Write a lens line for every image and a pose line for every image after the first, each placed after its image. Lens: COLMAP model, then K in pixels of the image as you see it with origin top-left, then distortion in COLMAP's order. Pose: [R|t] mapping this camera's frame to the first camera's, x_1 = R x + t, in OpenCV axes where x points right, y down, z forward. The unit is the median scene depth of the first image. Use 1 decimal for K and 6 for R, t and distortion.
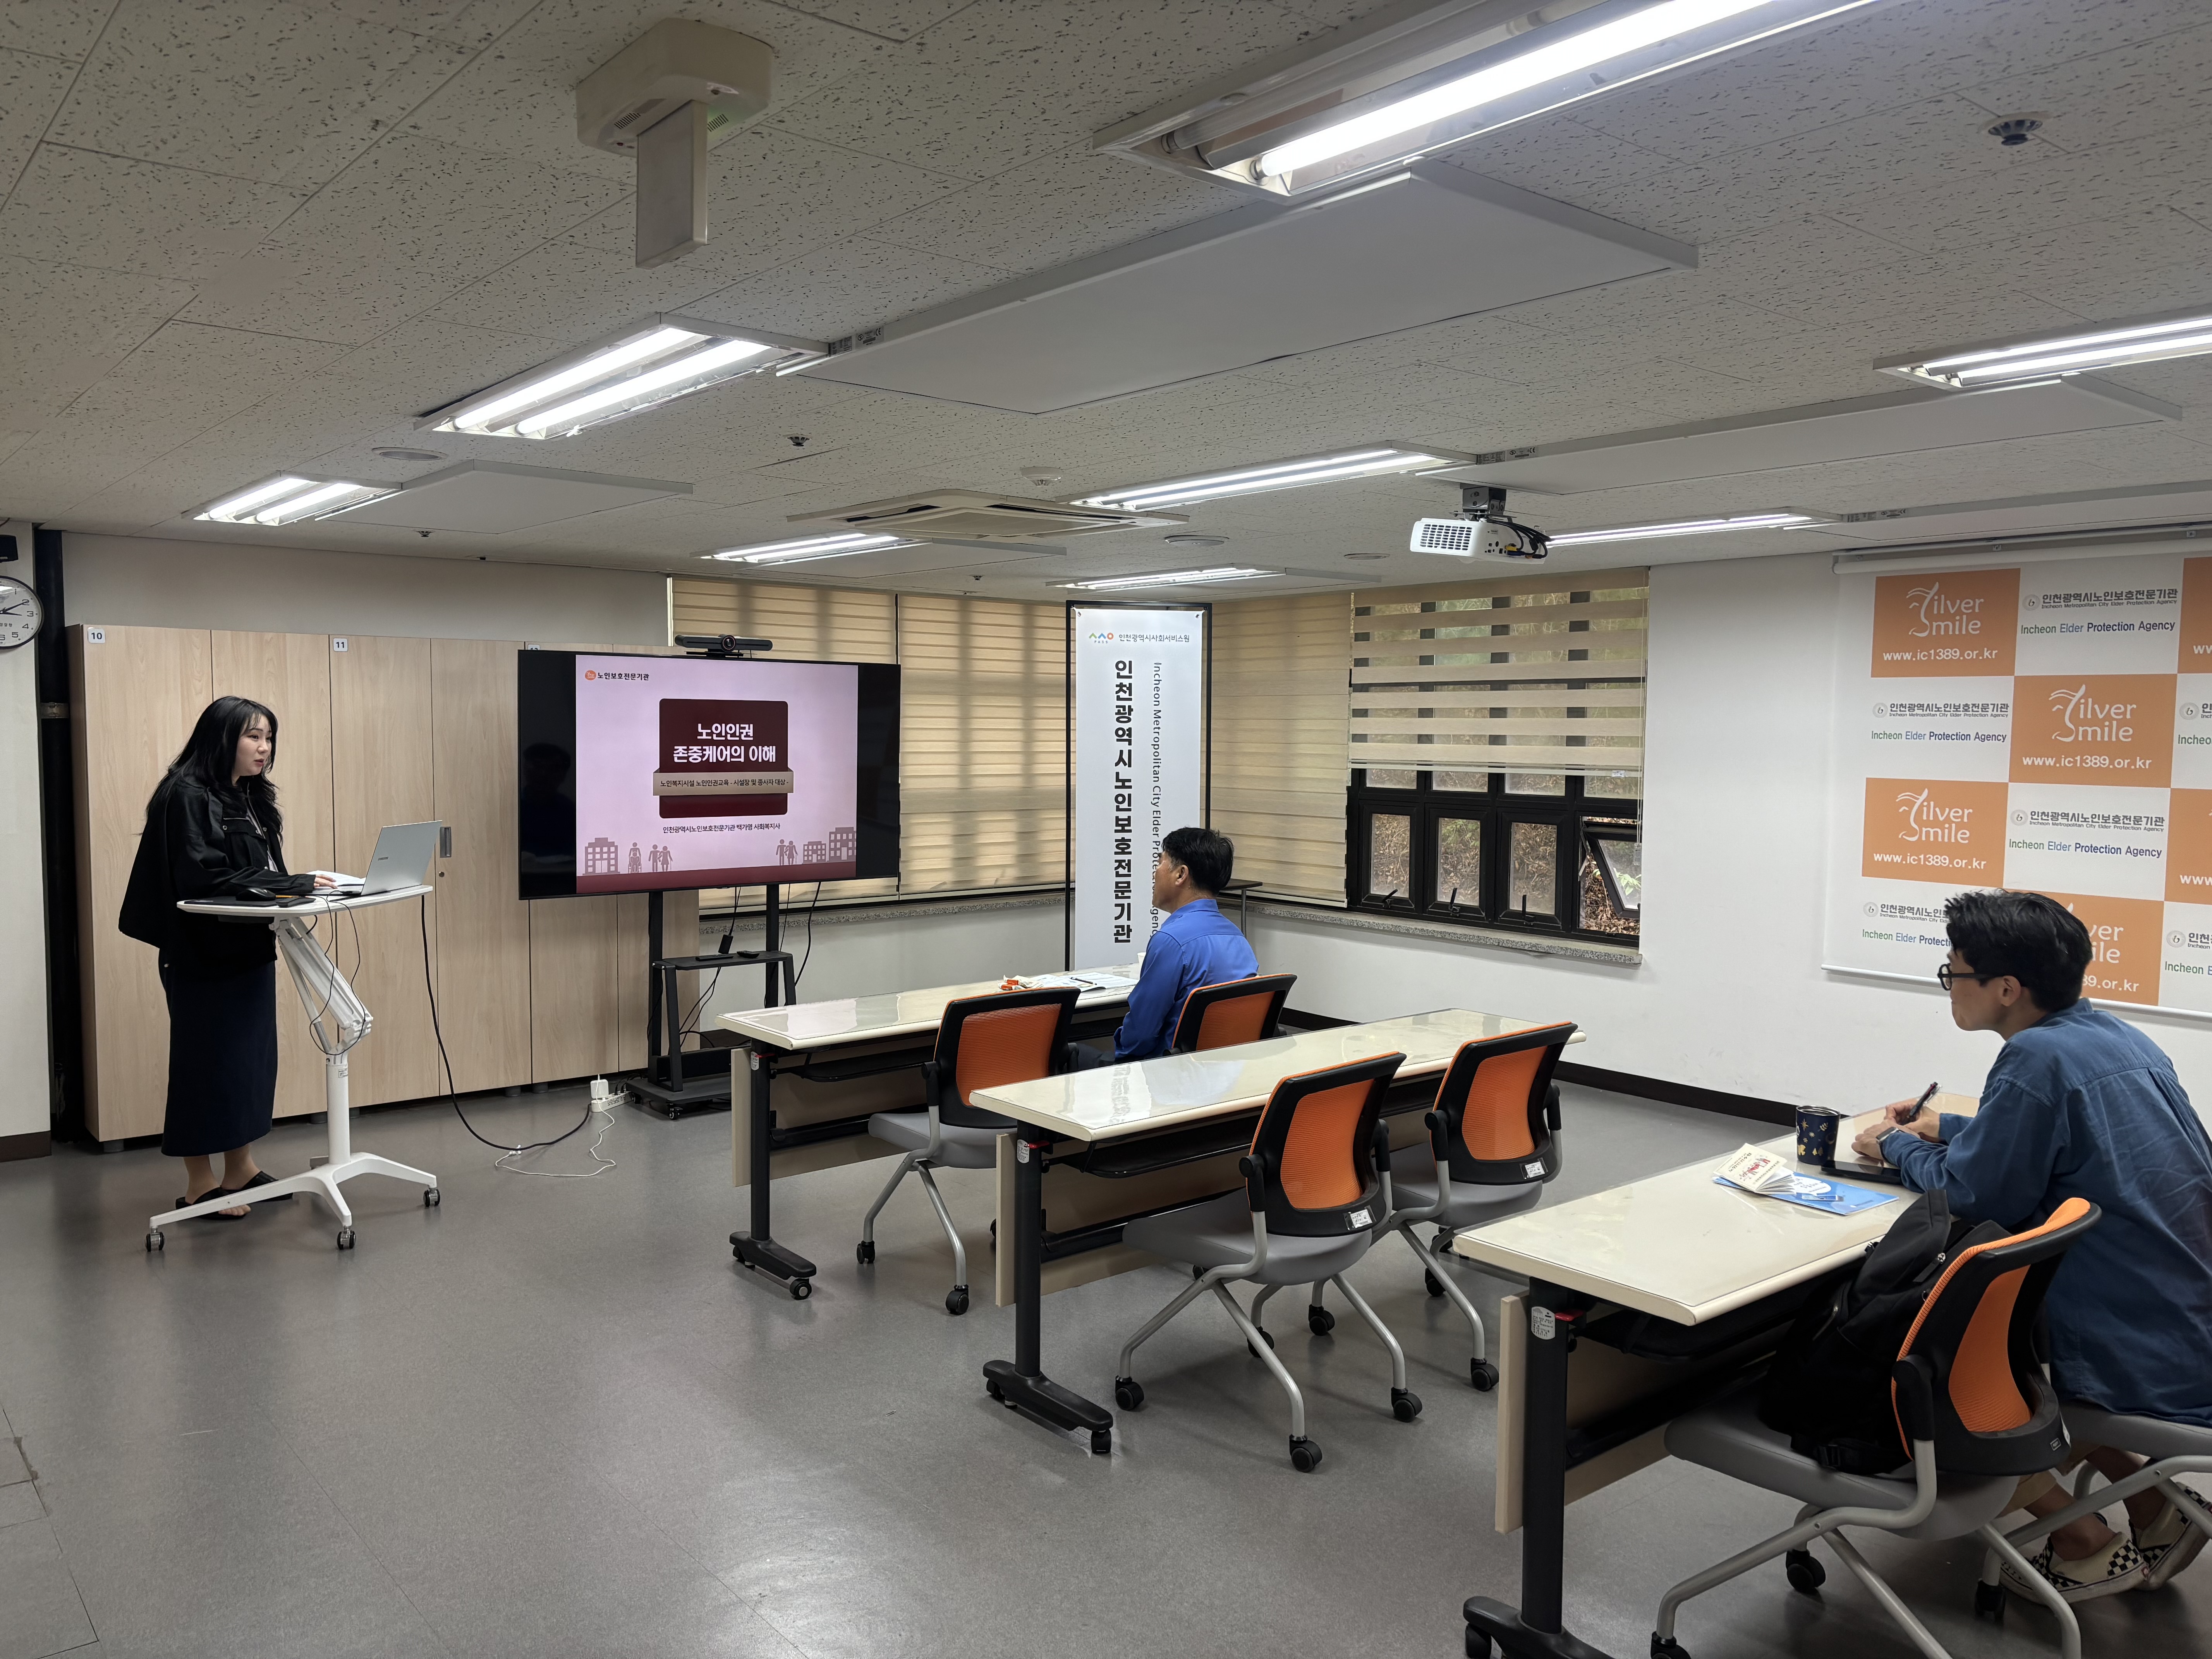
lens RADIAL K [[1660.3, 0, 1108.2], [0, 1660.3, 834.5], [0, 0, 1]] dist [0.034127, -0.001925]
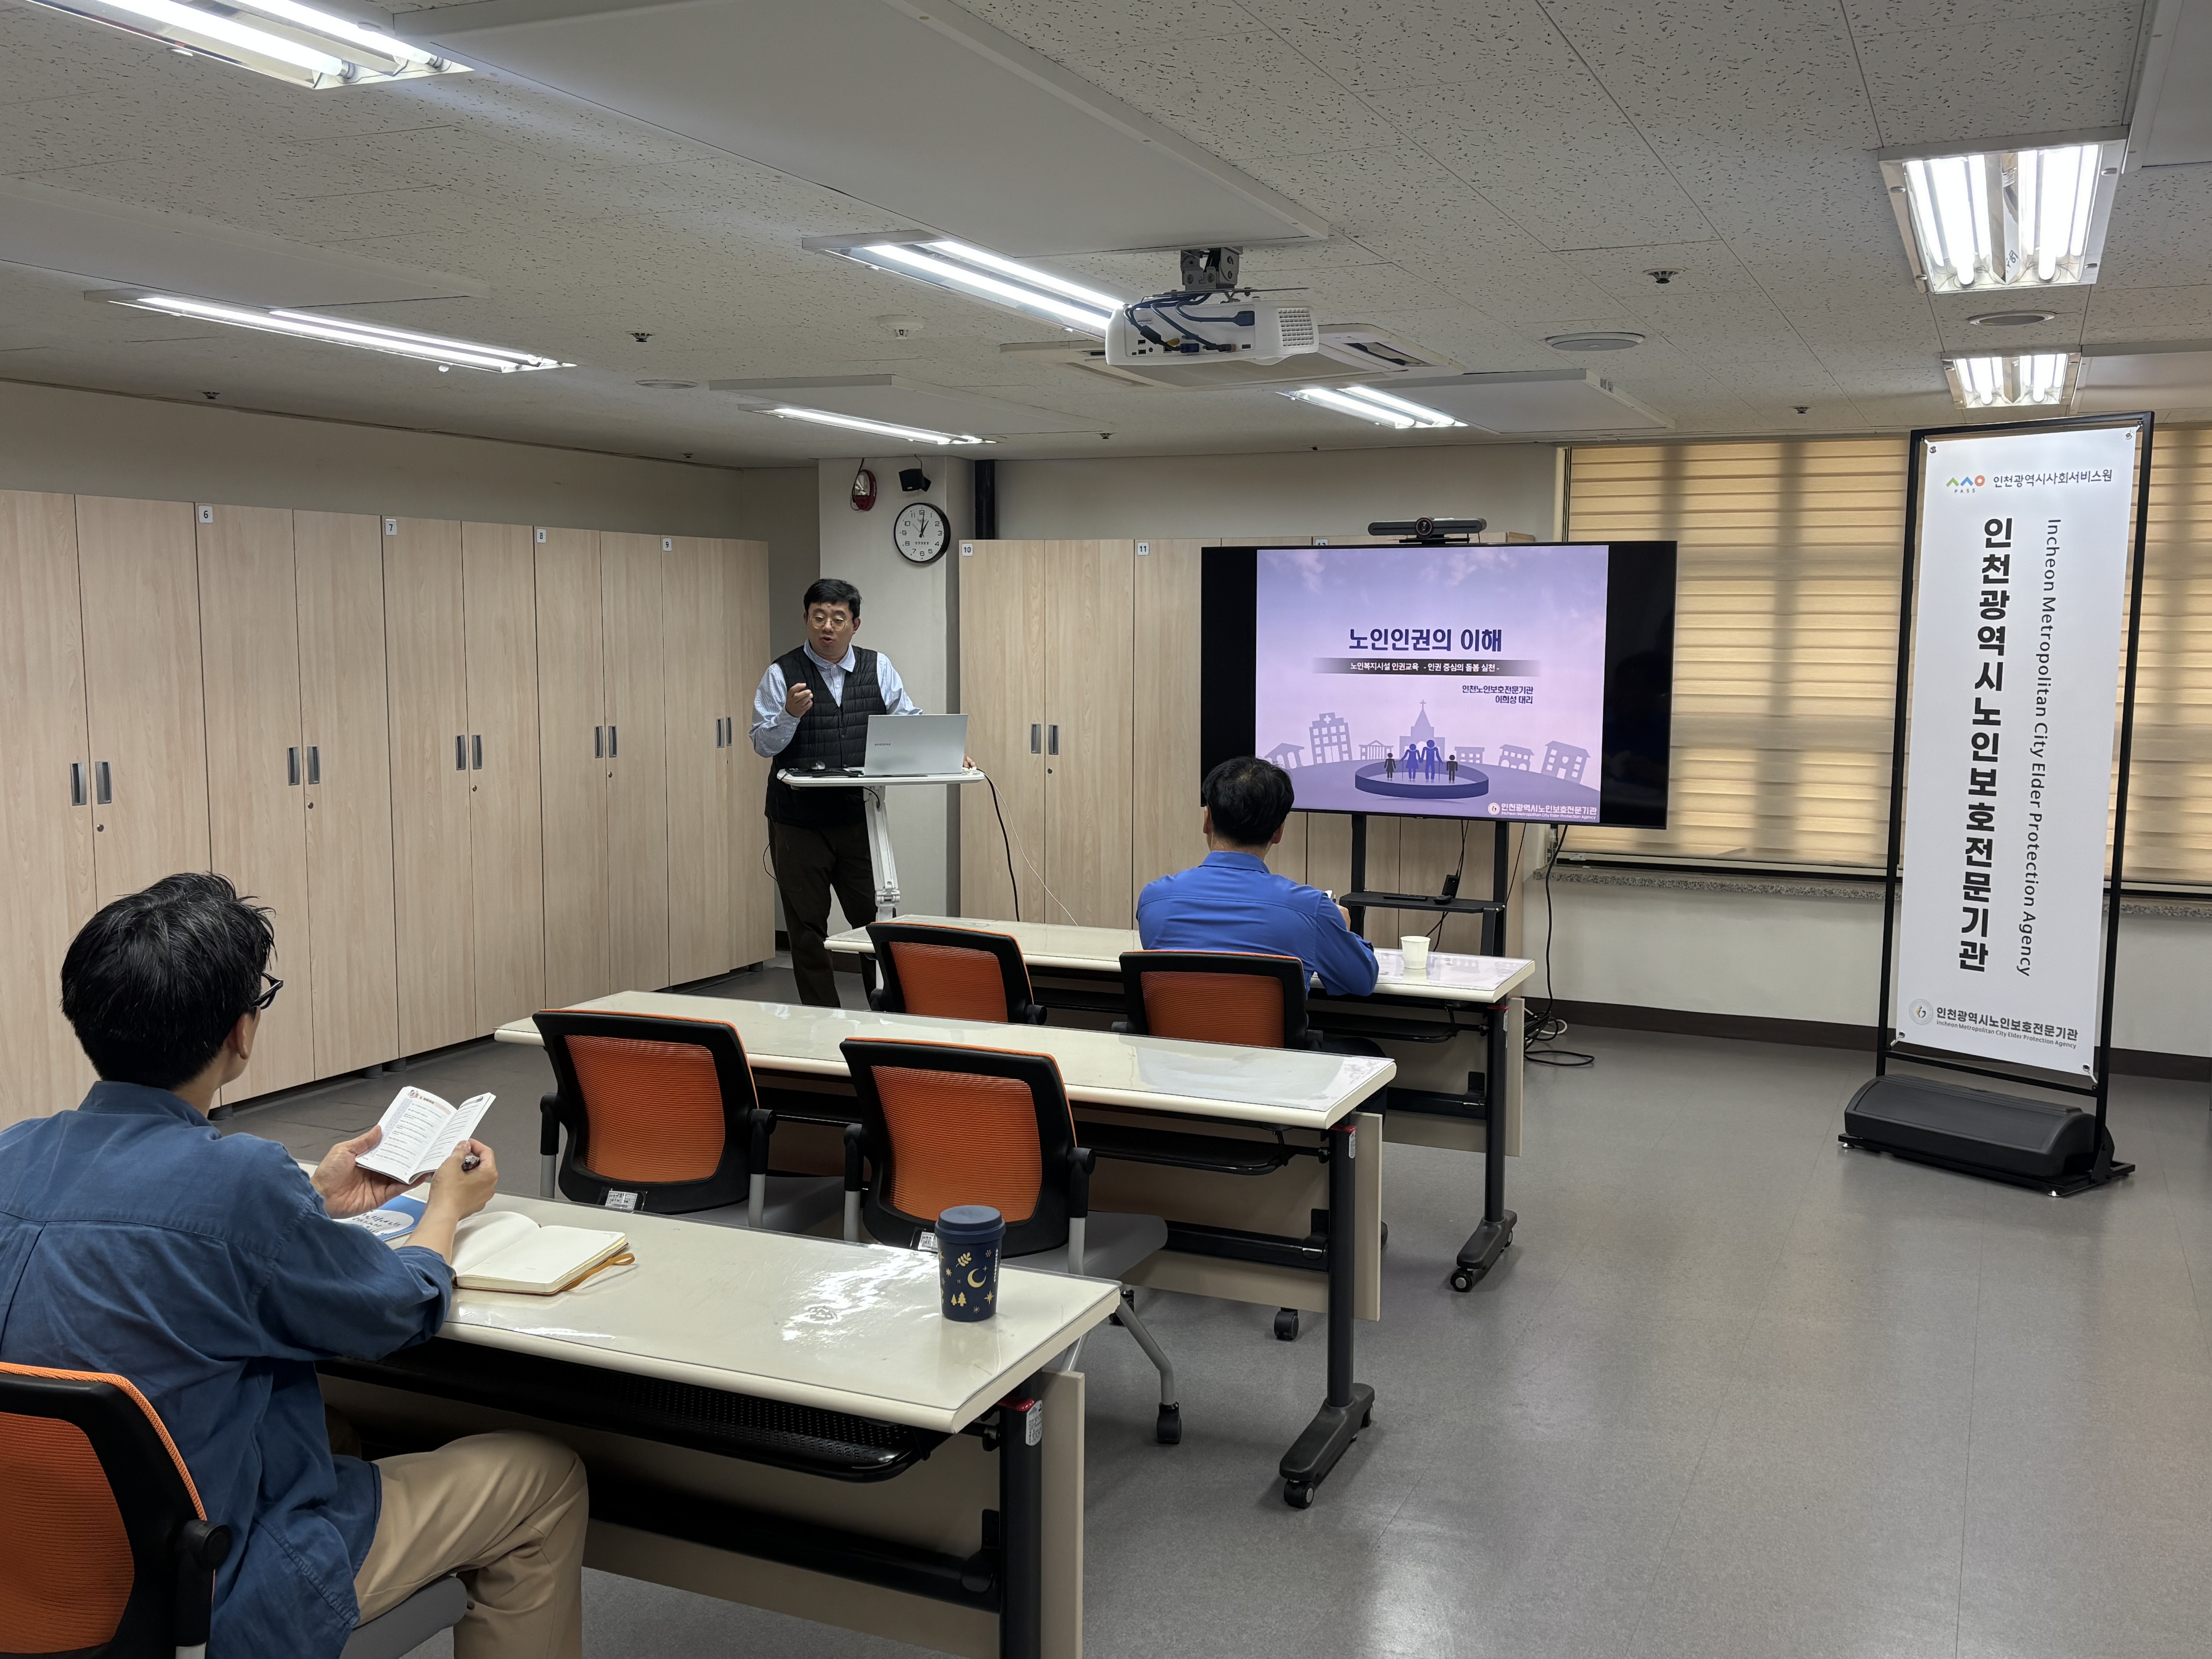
lens RADIAL K [[1993.8, 0, 1102.8], [0, 1993.8, 821.2], [0, 0, 1]] dist [0.085318, -0.028403]
pose [[0.429085, 0.085367, -0.899221, 0.868246], [-0.064986, 0.995862, 0.063532, -0.028531], [0.900924, 0.031176, 0.432857, 0.582448]]
